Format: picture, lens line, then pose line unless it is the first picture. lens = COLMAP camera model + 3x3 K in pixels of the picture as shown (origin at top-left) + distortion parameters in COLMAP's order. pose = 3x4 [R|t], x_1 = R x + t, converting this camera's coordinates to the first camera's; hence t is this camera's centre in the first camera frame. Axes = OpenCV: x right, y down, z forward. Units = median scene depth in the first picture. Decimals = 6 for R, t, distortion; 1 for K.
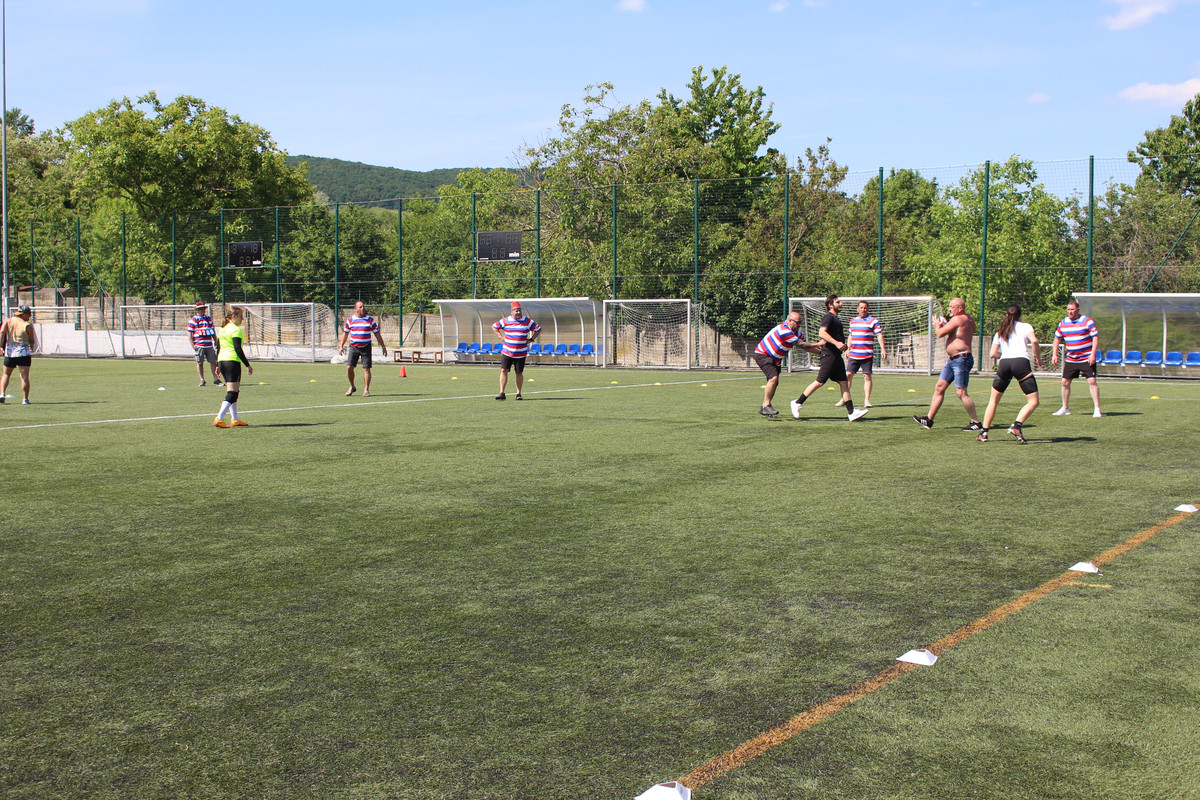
lens RADIAL K [[1461.7, 0, 593.9], [0, 1461.7, 400.3], [0, 0, 1]] dist [-0.110269, 0.159246]
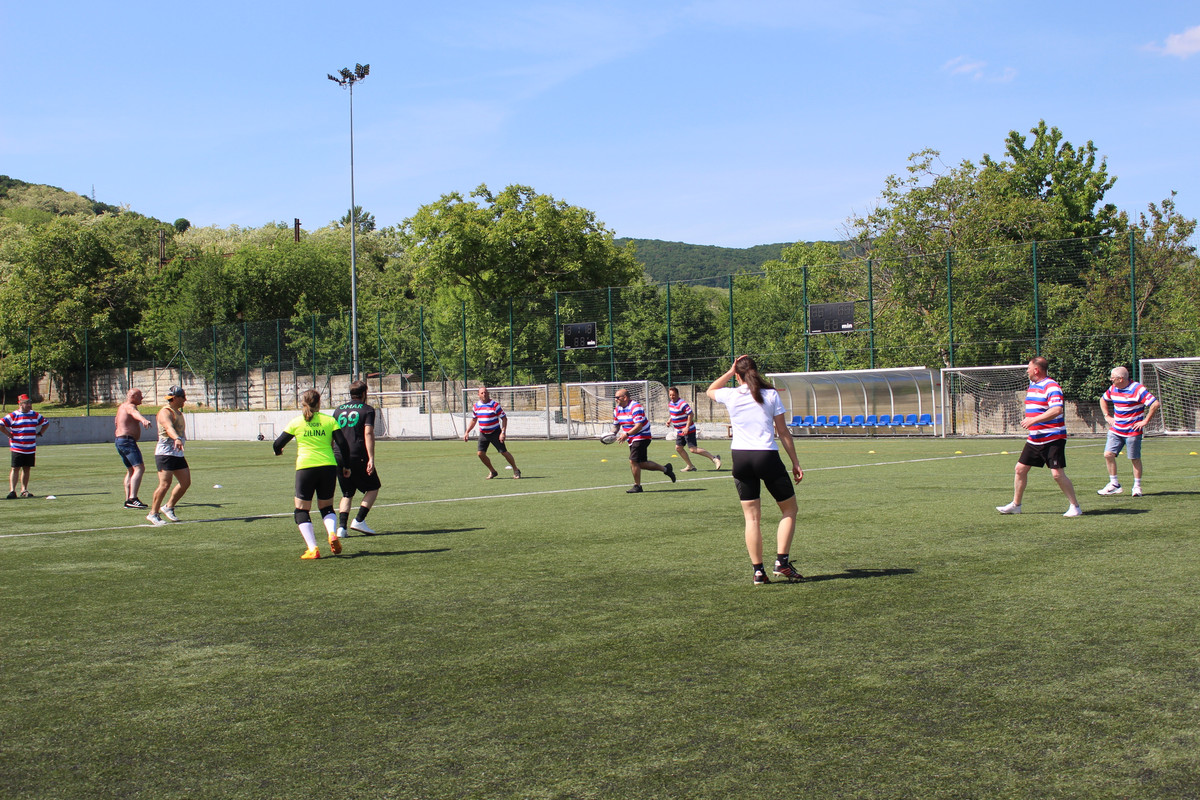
lens RADIAL K [[1461.8, 0, 592.0], [0, 1461.8, 403.3], [0, 0, 1]] dist [-0.107621, 0.144663]
pose [[0.975003, -0.028100, -0.220409, -0.021627], [0.017118, 0.998522, -0.051581, 0.002195], [0.221533, 0.046519, 0.974043, 0.002705]]
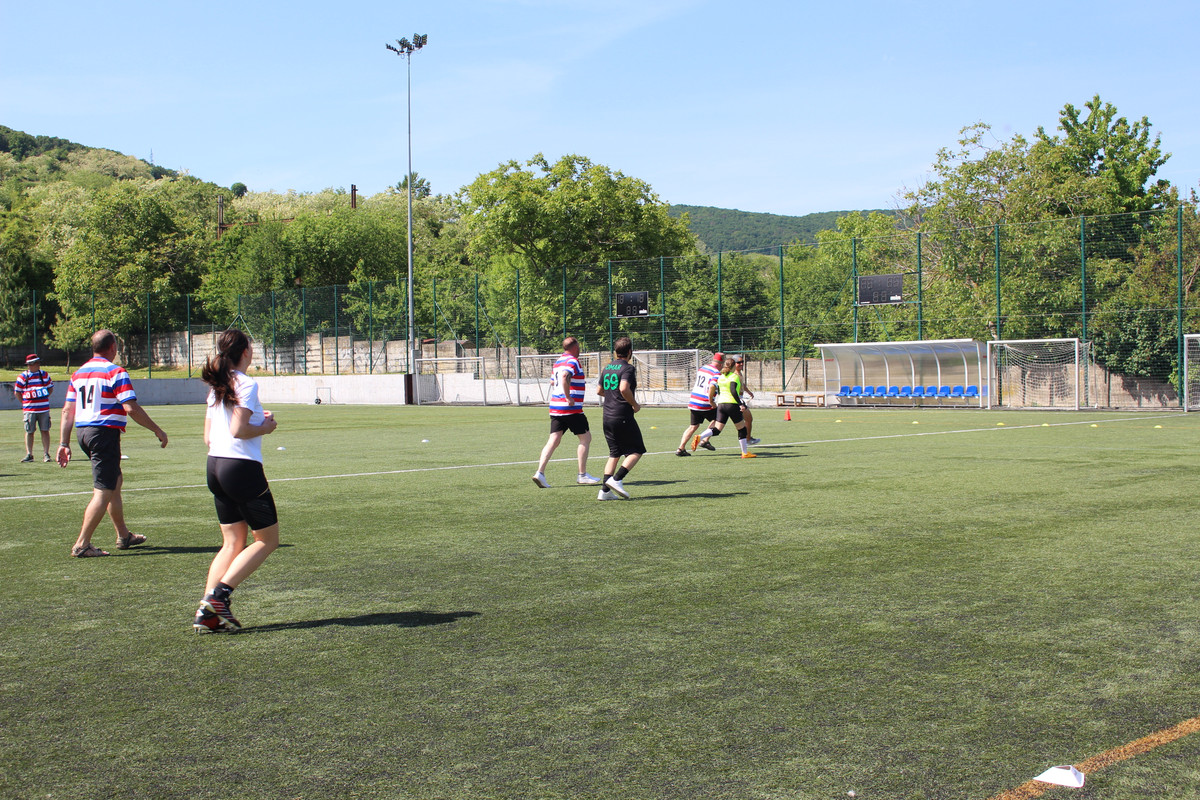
lens RADIAL K [[1461.6, 0, 594.0], [0, 1461.6, 404.3], [0, 0, 1]] dist [-0.109182, 0.150039]
pose [[0.966956, -0.011960, -0.254663, -0.003981], [0.004868, 0.999583, -0.028459, 0.002691], [0.254897, 0.026279, 0.966611, -0.056088]]
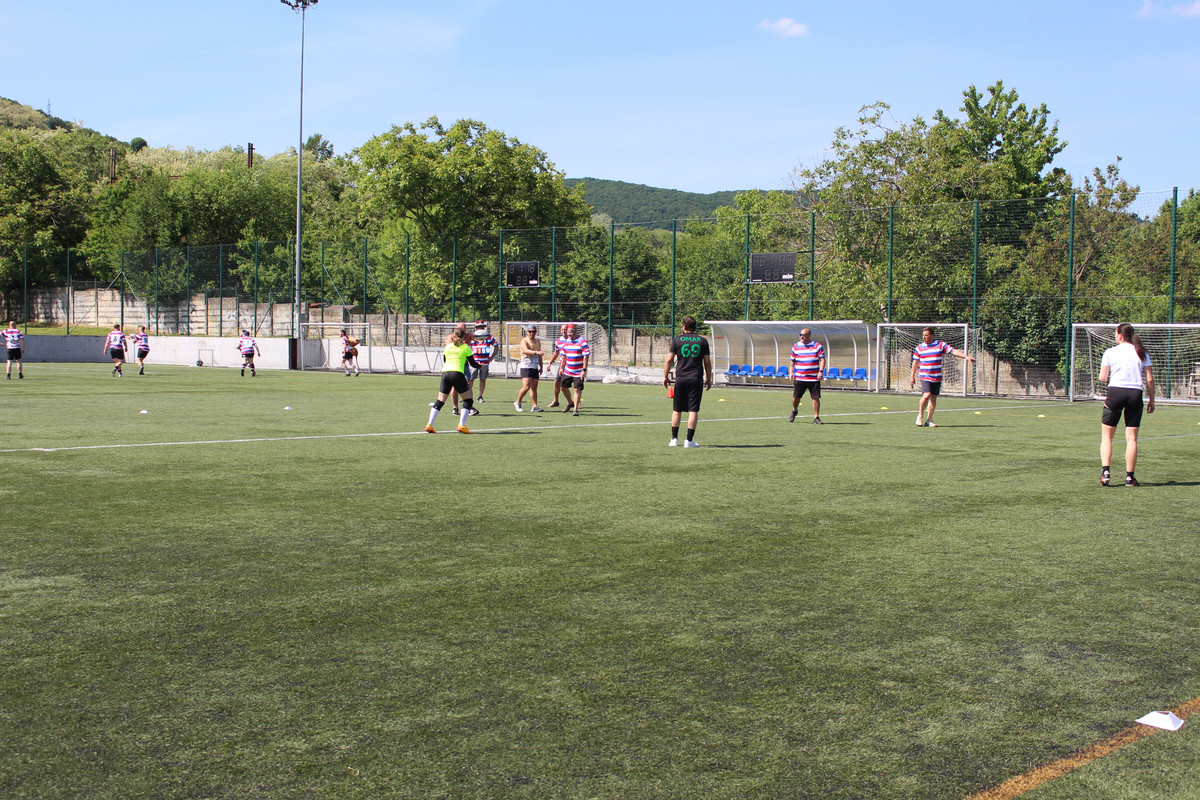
lens RADIAL K [[1462.3, 0, 593.7], [0, 1462.3, 403.0], [0, 0, 1]] dist [-0.108331, 0.150958]
pose [[0.981711, 0.021709, -0.189138, 0.016939], [-0.024219, 0.999647, -0.010967, -0.000638], [0.188833, 0.015347, 0.981889, 0.020580]]
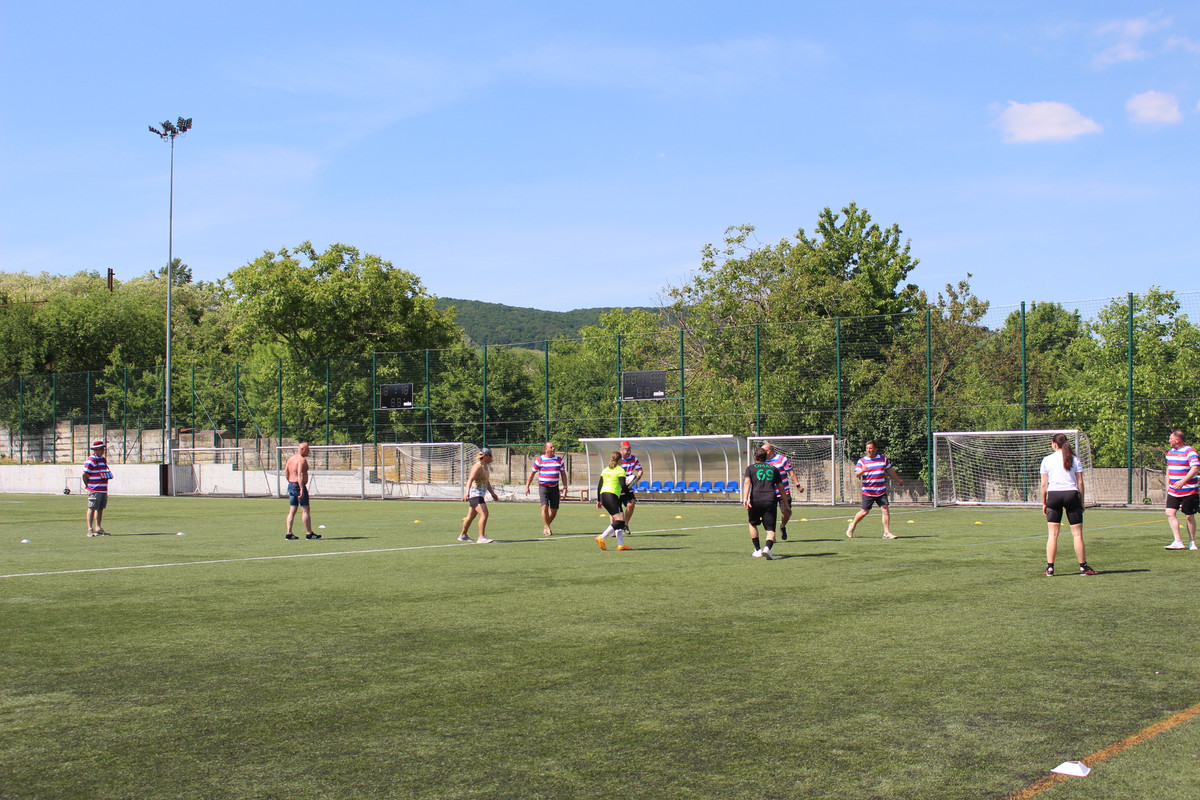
lens RADIAL K [[1462.3, 0, 593.7], [0, 1462.3, 403.0], [0, 0, 1]] dist [-0.108331, 0.150958]
pose [[0.995397, -0.012917, -0.094960, -0.009383], [0.004110, 0.995716, -0.092368, 0.001935], [0.095747, 0.091553, 0.991187, -0.045721]]
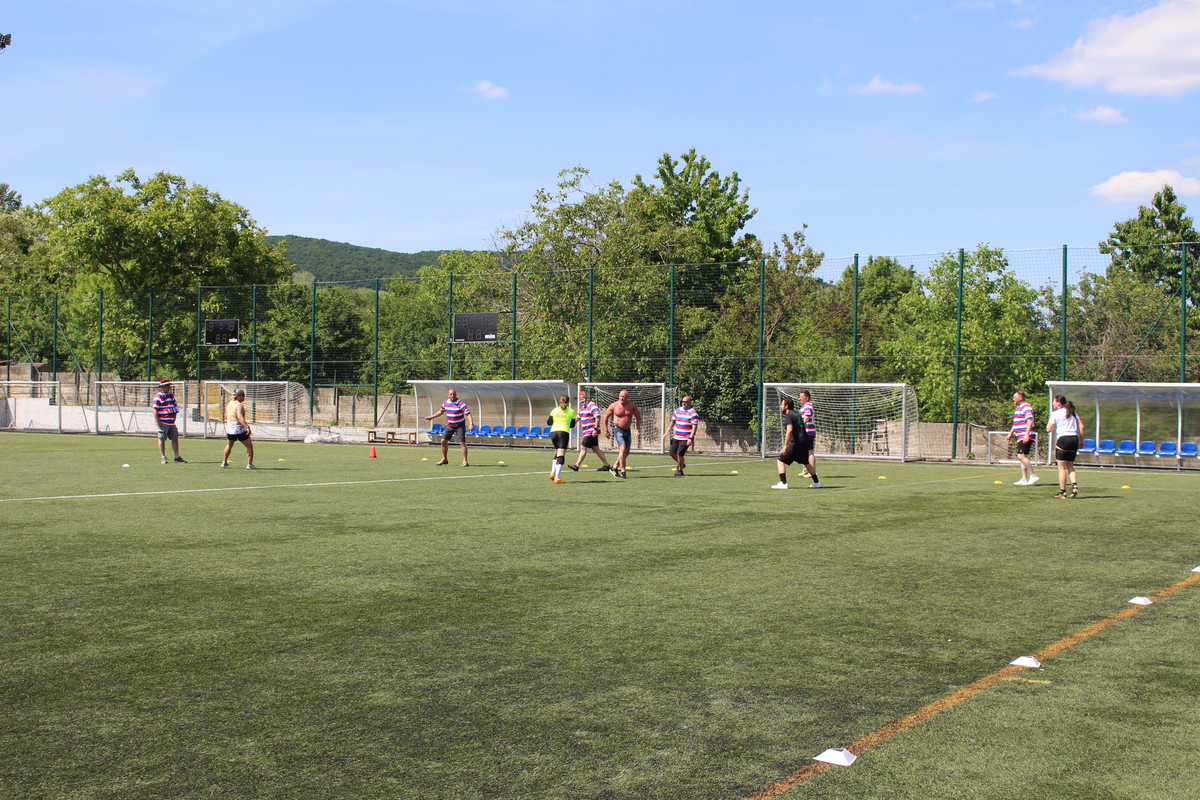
lens RADIAL K [[1461.2, 0, 592.6], [0, 1461.2, 400.3], [0, 0, 1]] dist [-0.109177, 0.148388]
pose [[0.999862, 0.013367, 0.009907, 0.020411], [-0.012780, 0.998288, -0.057072, -0.000113], [-0.010653, 0.056937, 0.998321, 0.015233]]
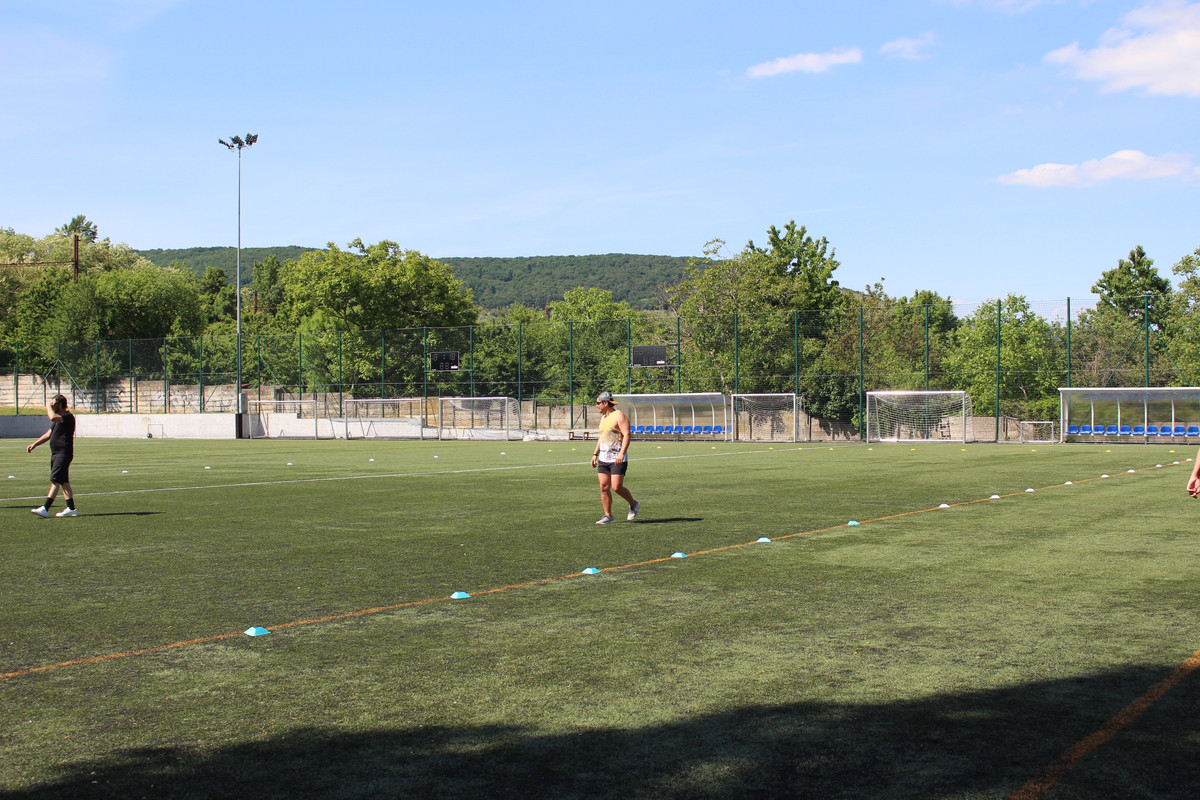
lens RADIAL K [[1461.6, 0, 594.0], [0, 1461.6, 404.3], [0, 0, 1]] dist [-0.109182, 0.150039]
pose [[0.999884, -0.008404, 0.012668, -0.442134], [0.009100, 0.998393, -0.055938, 0.059765], [-0.012177, 0.056047, 0.998354, -1.285065]]
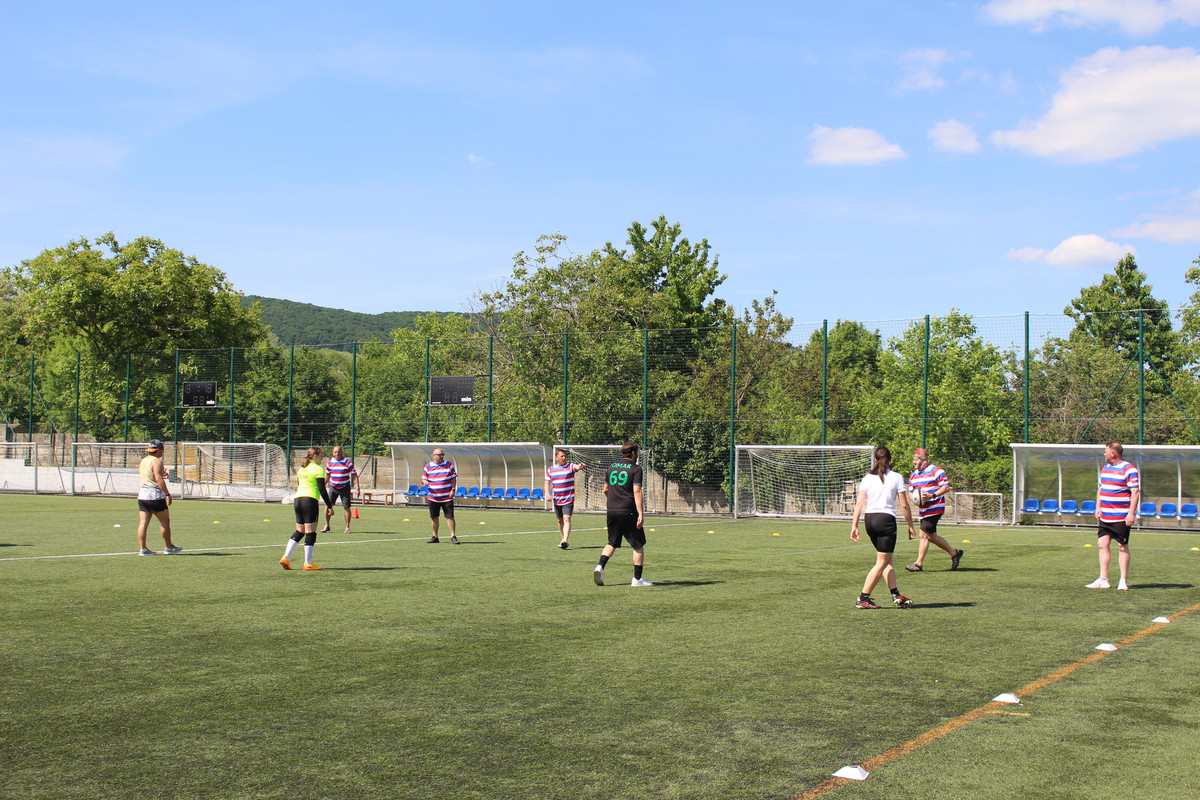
lens RADIAL K [[1461.6, 0, 594.0], [0, 1461.6, 404.3], [0, 0, 1]] dist [-0.109182, 0.150039]
pose [[0.999244, 0.015046, 0.035841, -0.006732], [-0.011530, 0.995278, -0.096375, 0.002286], [-0.037122, 0.095889, 0.994700, -0.048190]]
